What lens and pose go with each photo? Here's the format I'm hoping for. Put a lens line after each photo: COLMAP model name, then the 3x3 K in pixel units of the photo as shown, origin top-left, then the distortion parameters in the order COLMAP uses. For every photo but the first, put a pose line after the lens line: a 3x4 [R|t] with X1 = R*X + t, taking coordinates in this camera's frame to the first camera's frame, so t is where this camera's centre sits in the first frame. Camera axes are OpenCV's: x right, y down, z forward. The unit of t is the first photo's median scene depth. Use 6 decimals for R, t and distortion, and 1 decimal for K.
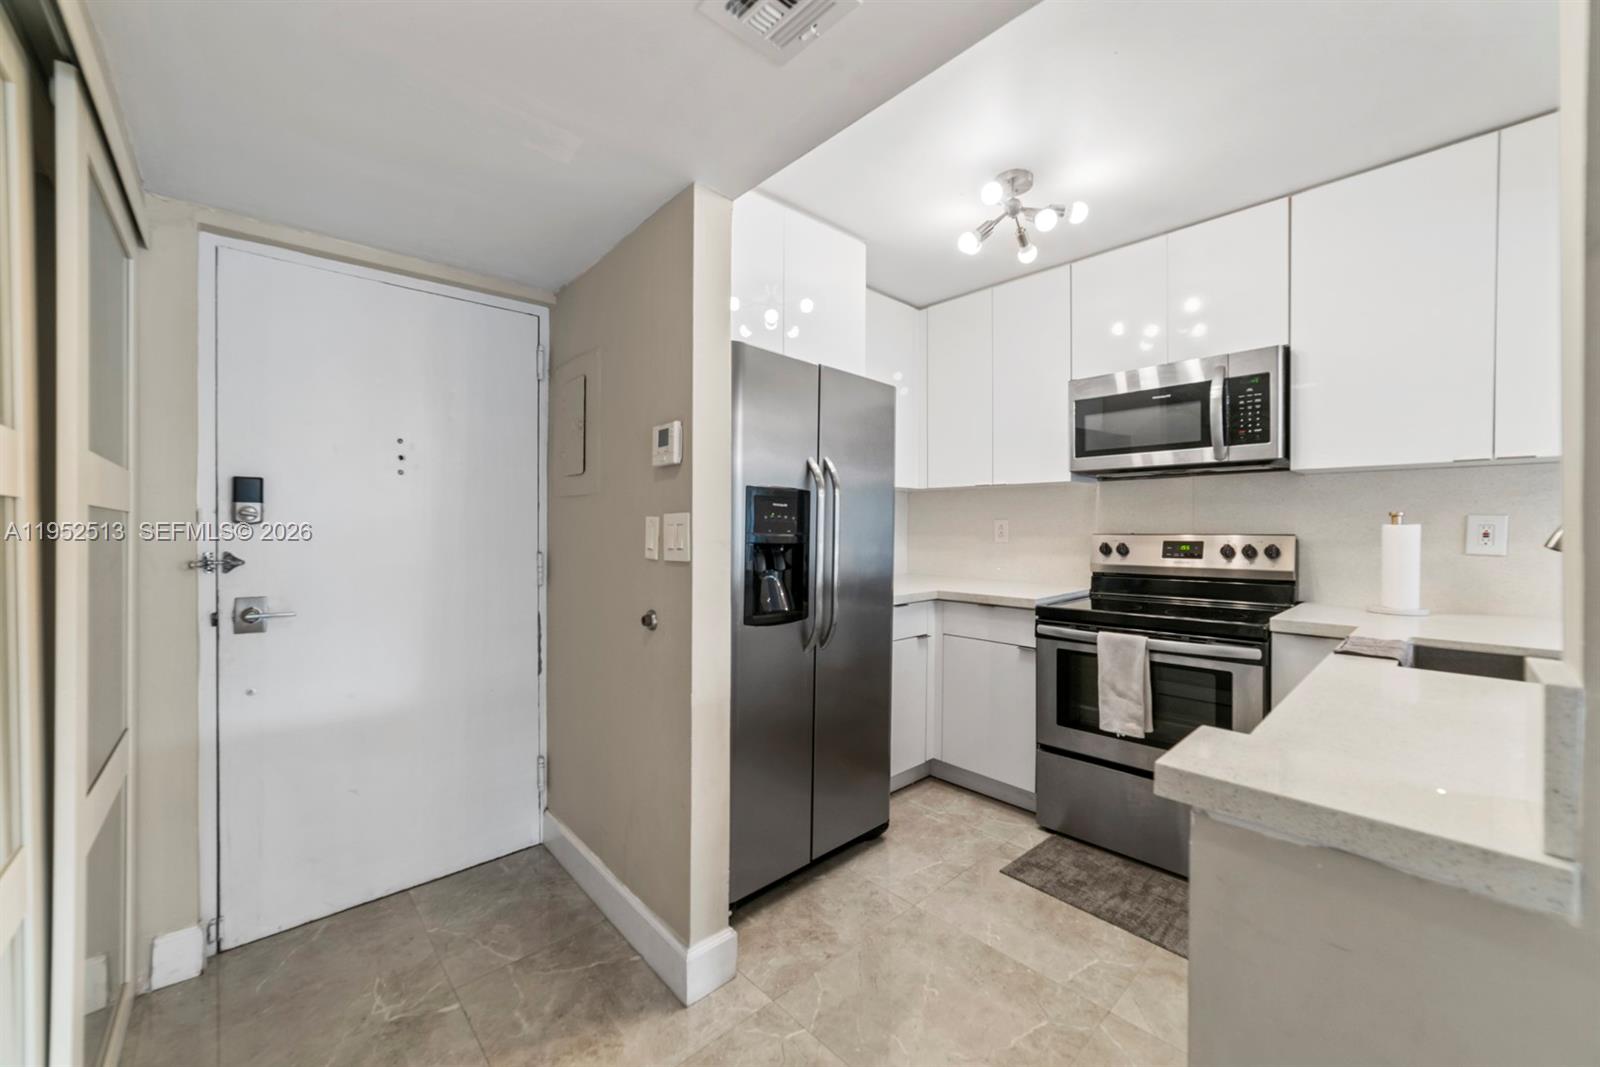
lens RADIAL K [[628.7, 0, 800.0], [0, 628.7, 533.5], [0, 0, 1]] dist [-0.034237, 0.000138]
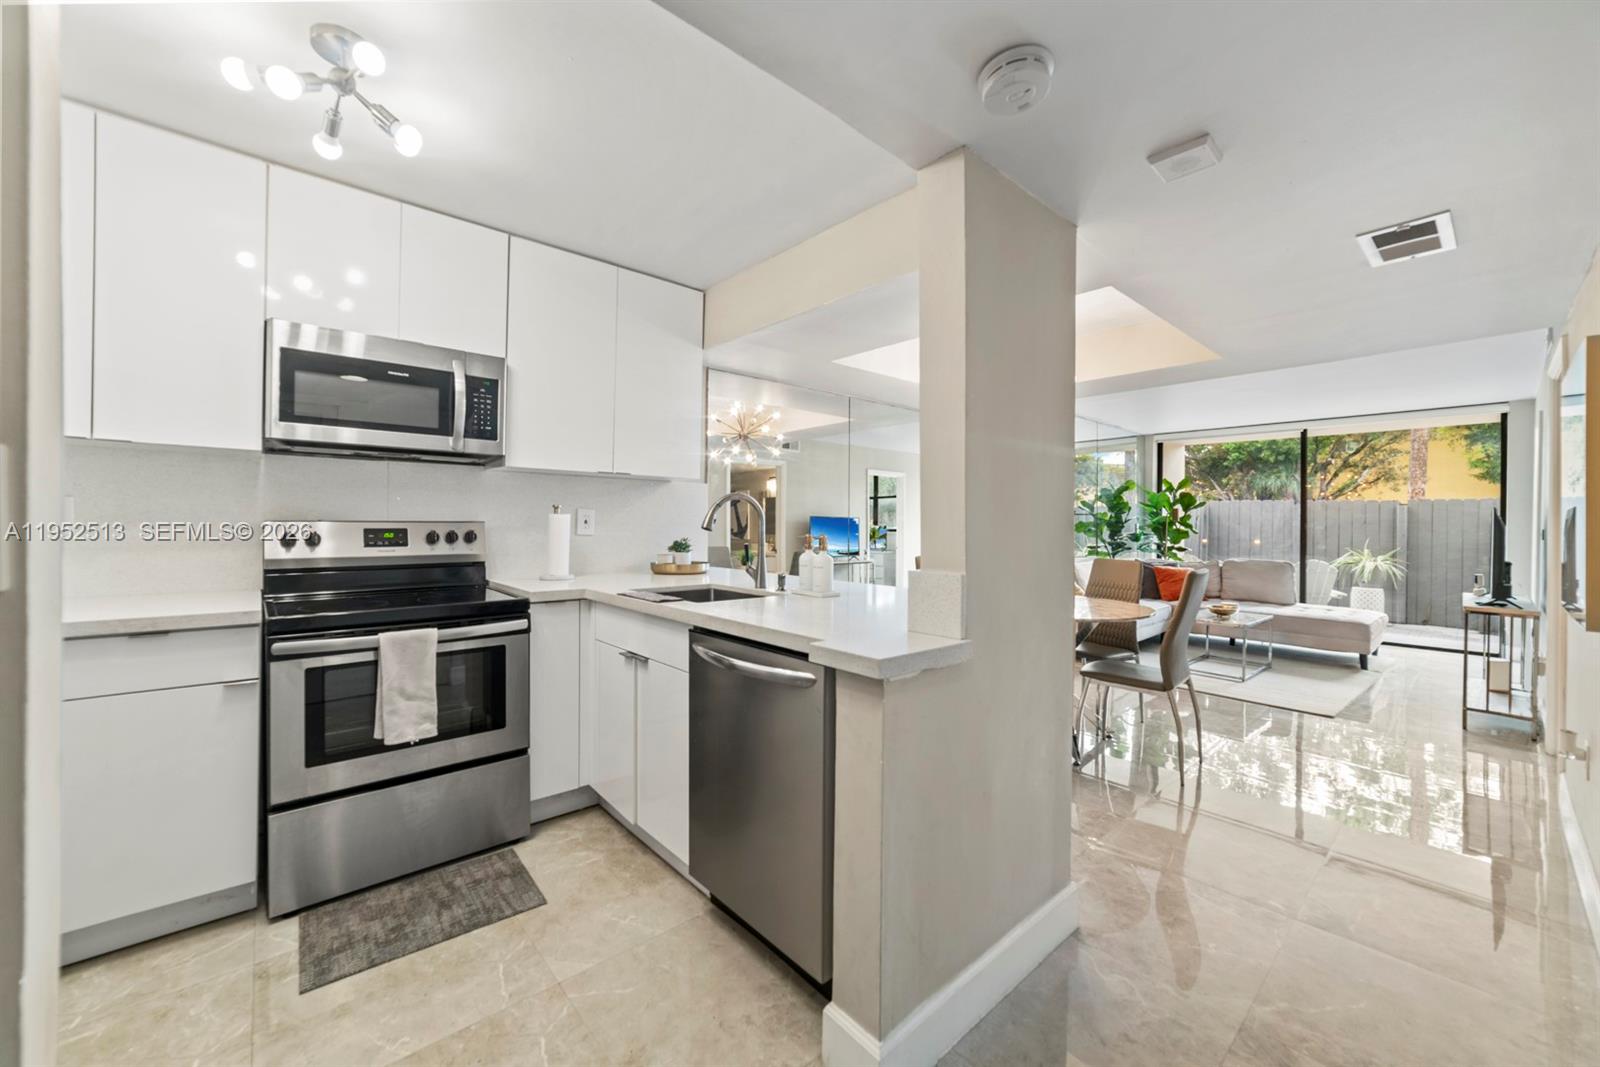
lens RADIAL K [[613.5, 0, 800.0], [0, 613.5, 533.5], [0, 0, 1]] dist [-0.003277, 0.000402]
pose [[0.005541, -0.020268, 0.999779, -0.368263], [0.000969, 0.999794, 0.020263, 0.001677], [-0.999984, 0.000857, 0.005560, 0.421968]]
